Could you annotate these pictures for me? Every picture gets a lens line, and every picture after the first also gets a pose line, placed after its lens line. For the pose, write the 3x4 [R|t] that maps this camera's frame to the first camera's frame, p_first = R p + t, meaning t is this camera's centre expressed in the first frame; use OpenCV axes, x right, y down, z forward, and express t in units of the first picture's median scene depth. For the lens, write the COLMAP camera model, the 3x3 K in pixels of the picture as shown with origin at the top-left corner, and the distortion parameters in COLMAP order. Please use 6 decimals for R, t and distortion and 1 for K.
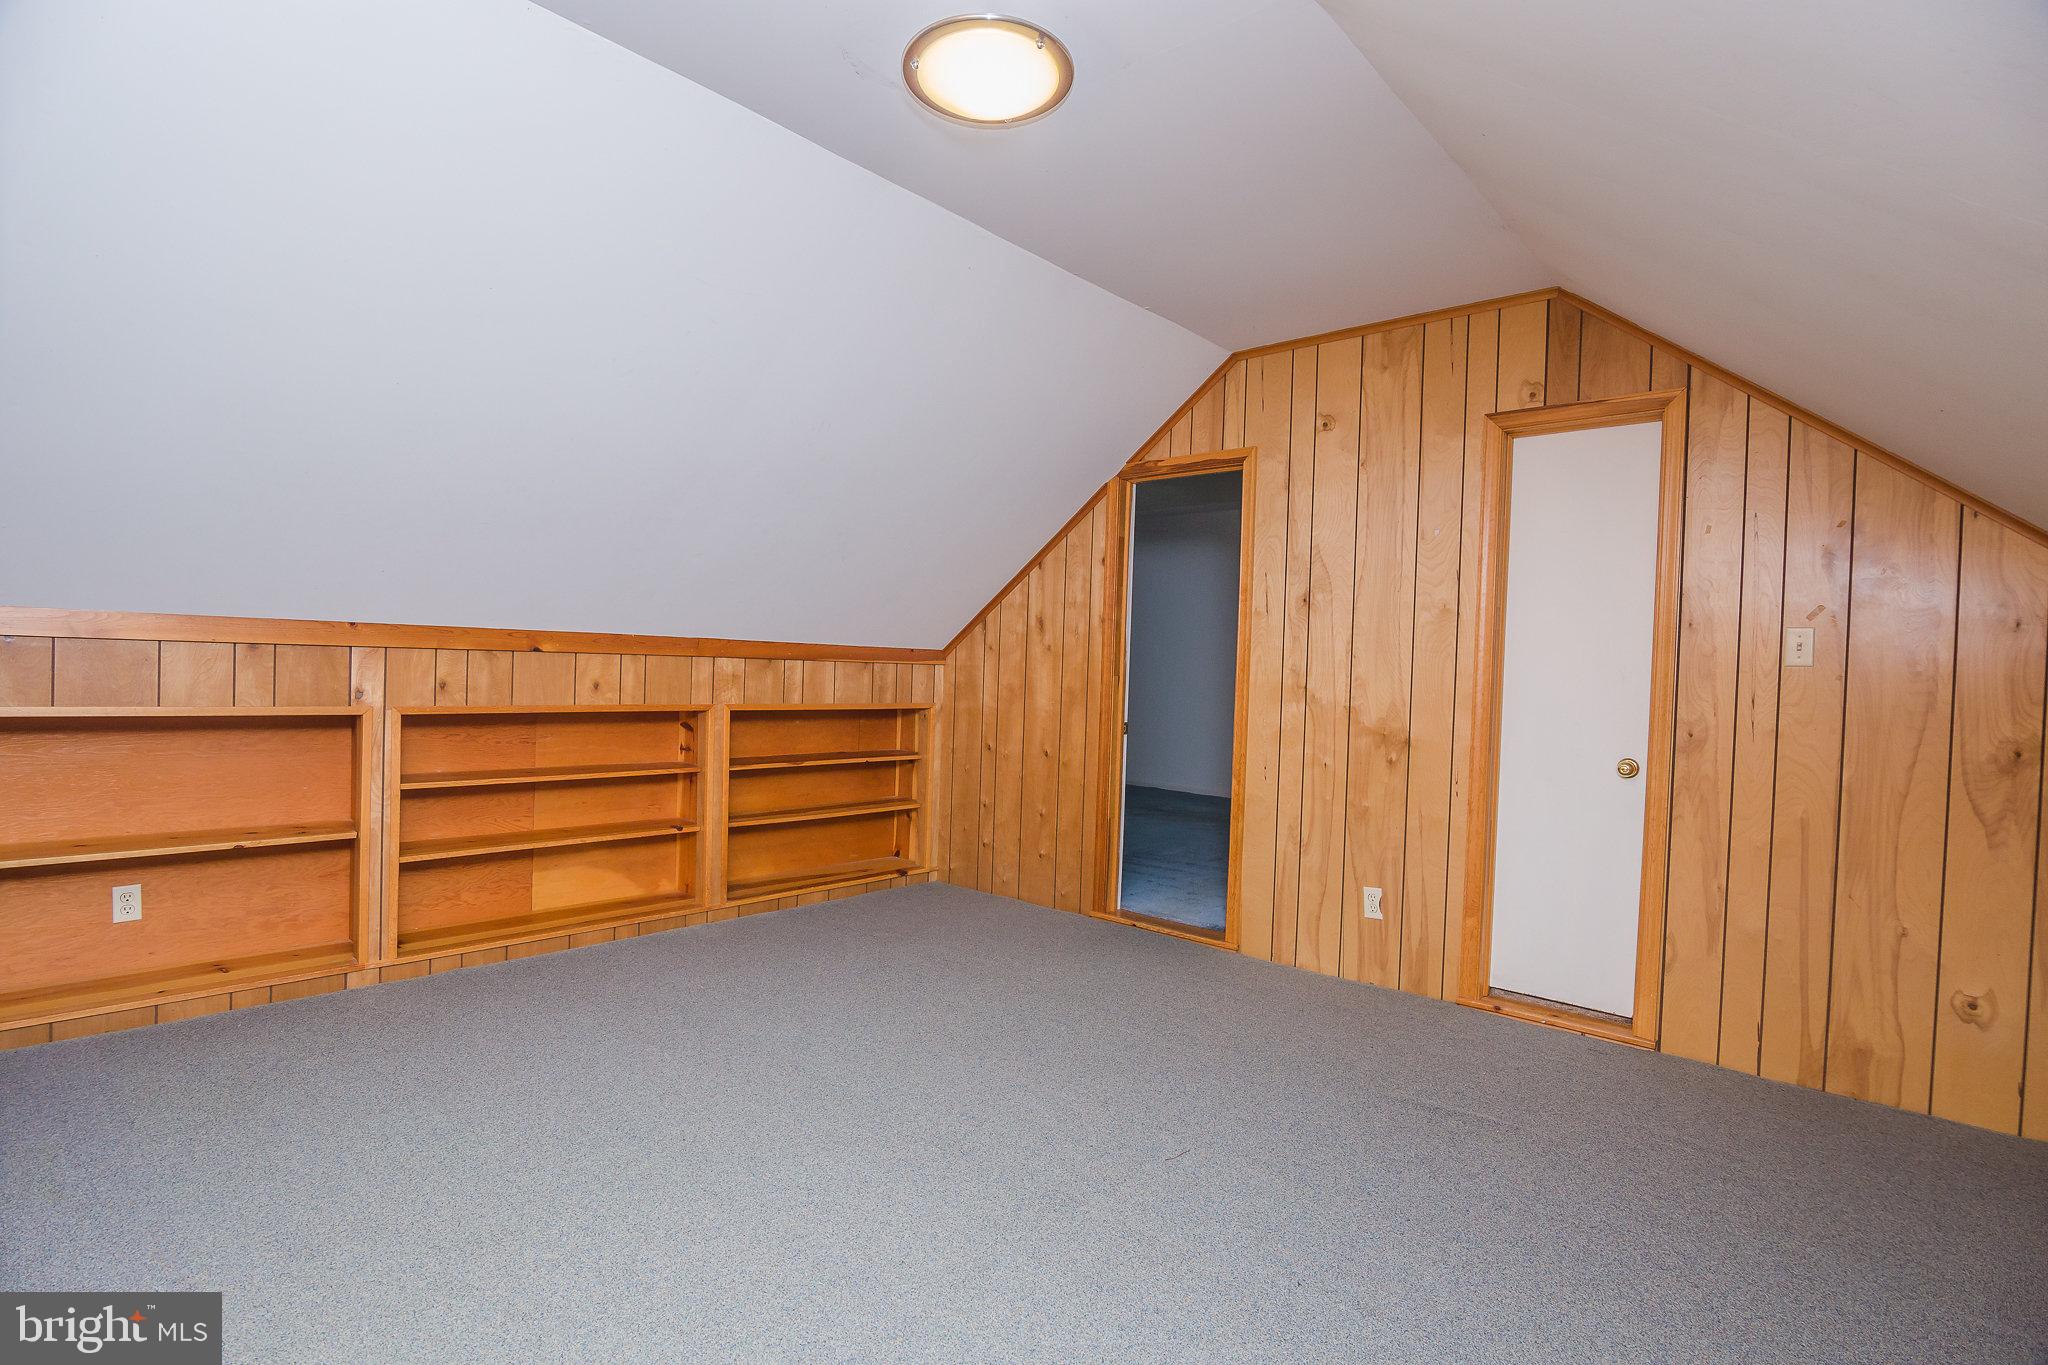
lens RADIAL K [[995.5, 0, 1022.8], [0, 995.5, 684.5], [0, 0, 1]] dist [-0.018074, -0.000875]
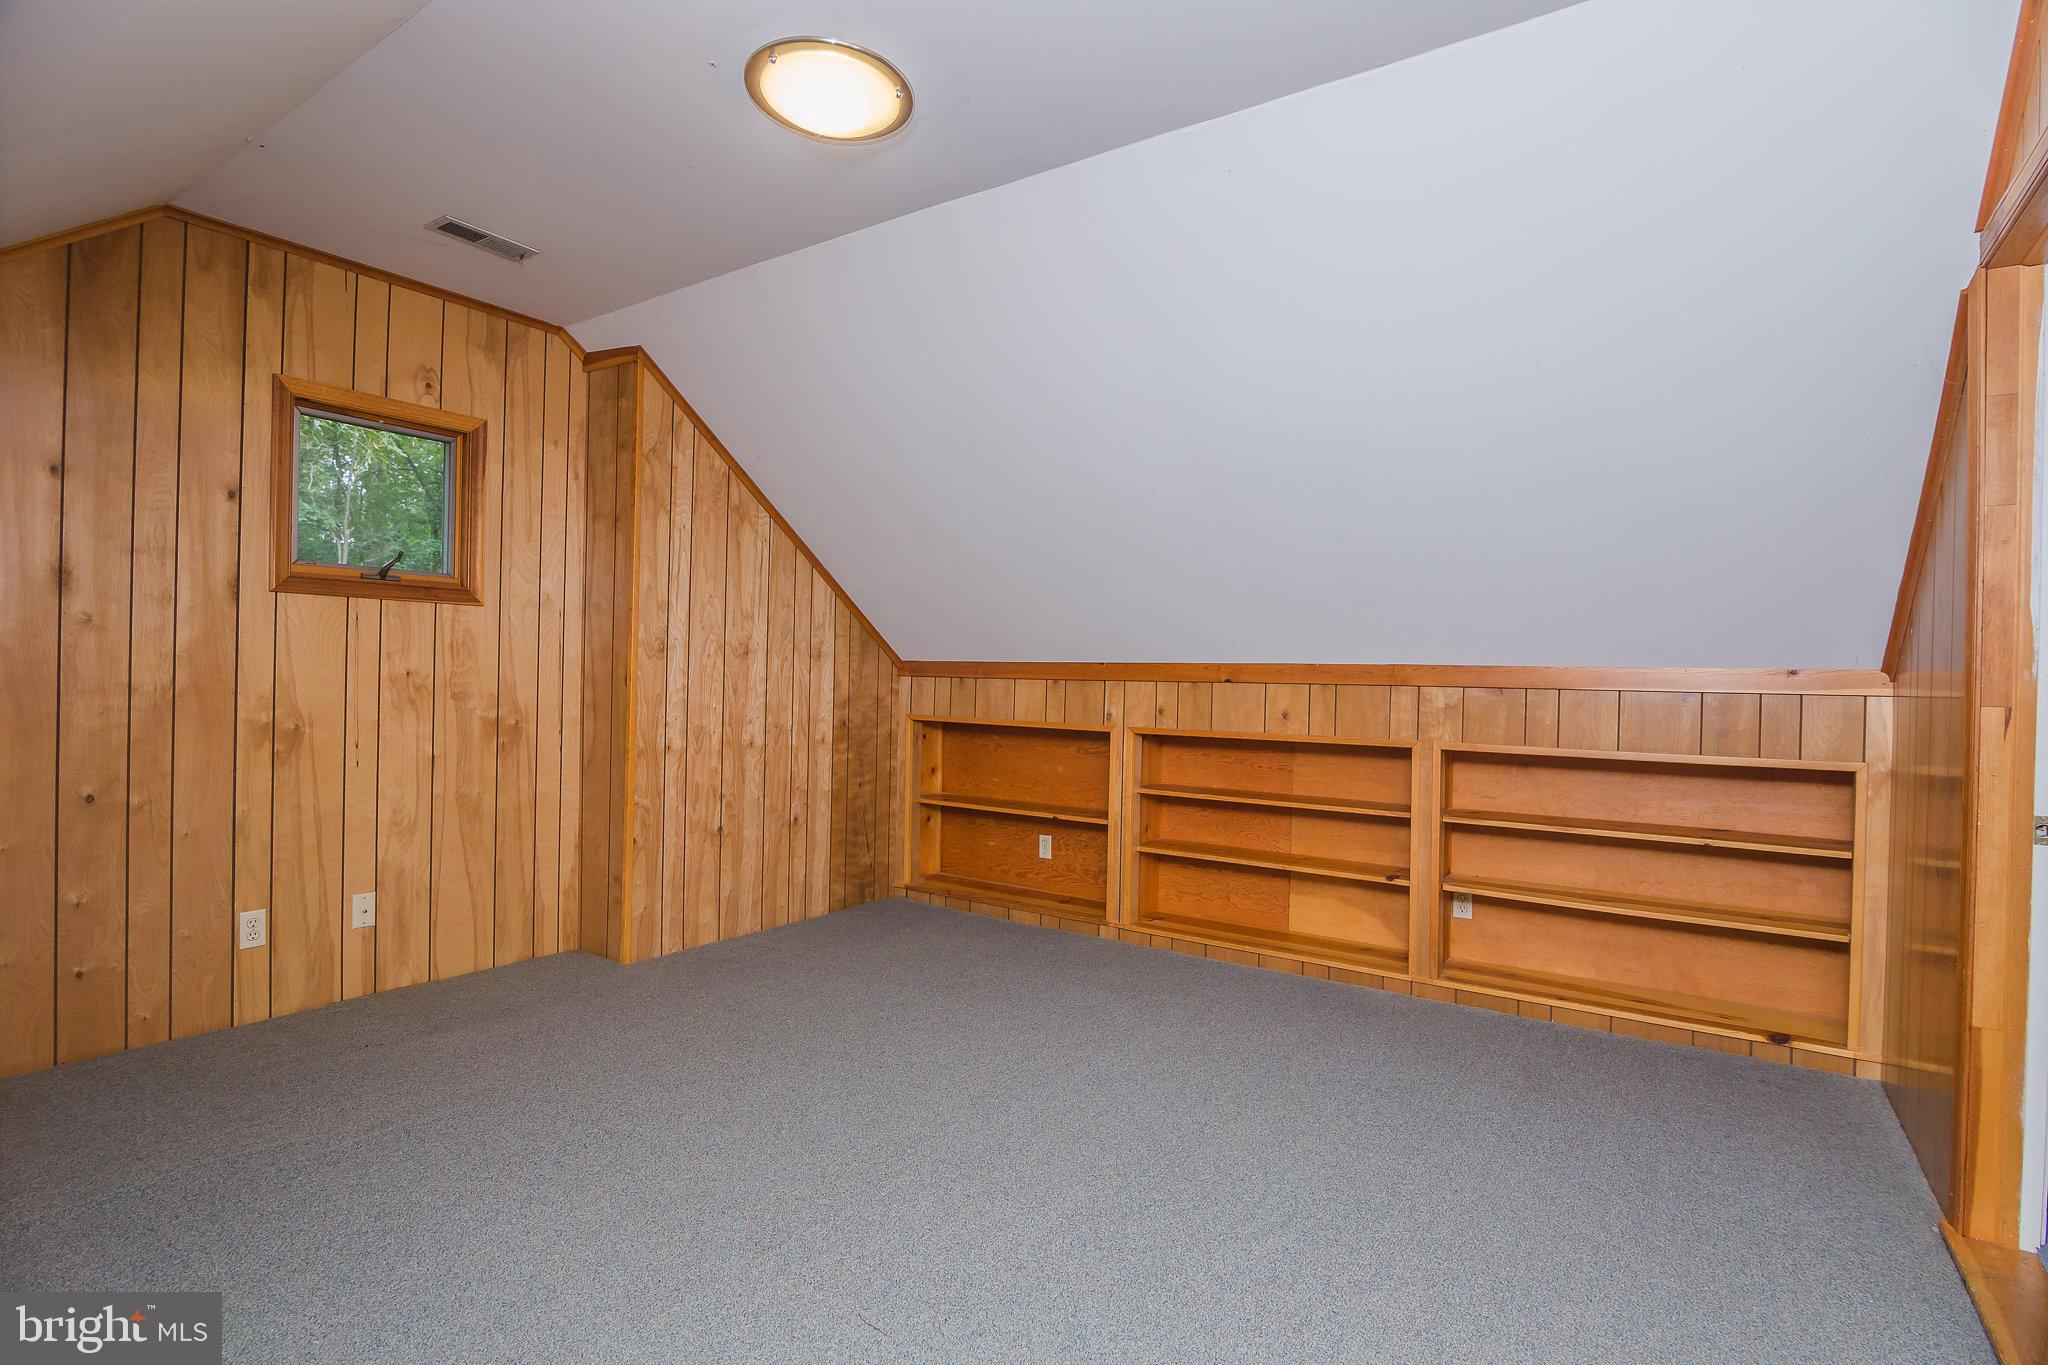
lens RADIAL K [[995.5, 0, 1022.8], [0, 995.5, 684.5], [0, 0, 1]] dist [-0.018074, -0.000875]
pose [[0.134372, -0.022342, -0.990679, 0.584225], [-0.035050, 0.999013, -0.027284, 0.007388], [0.990311, 0.038390, 0.133456, 0.640444]]
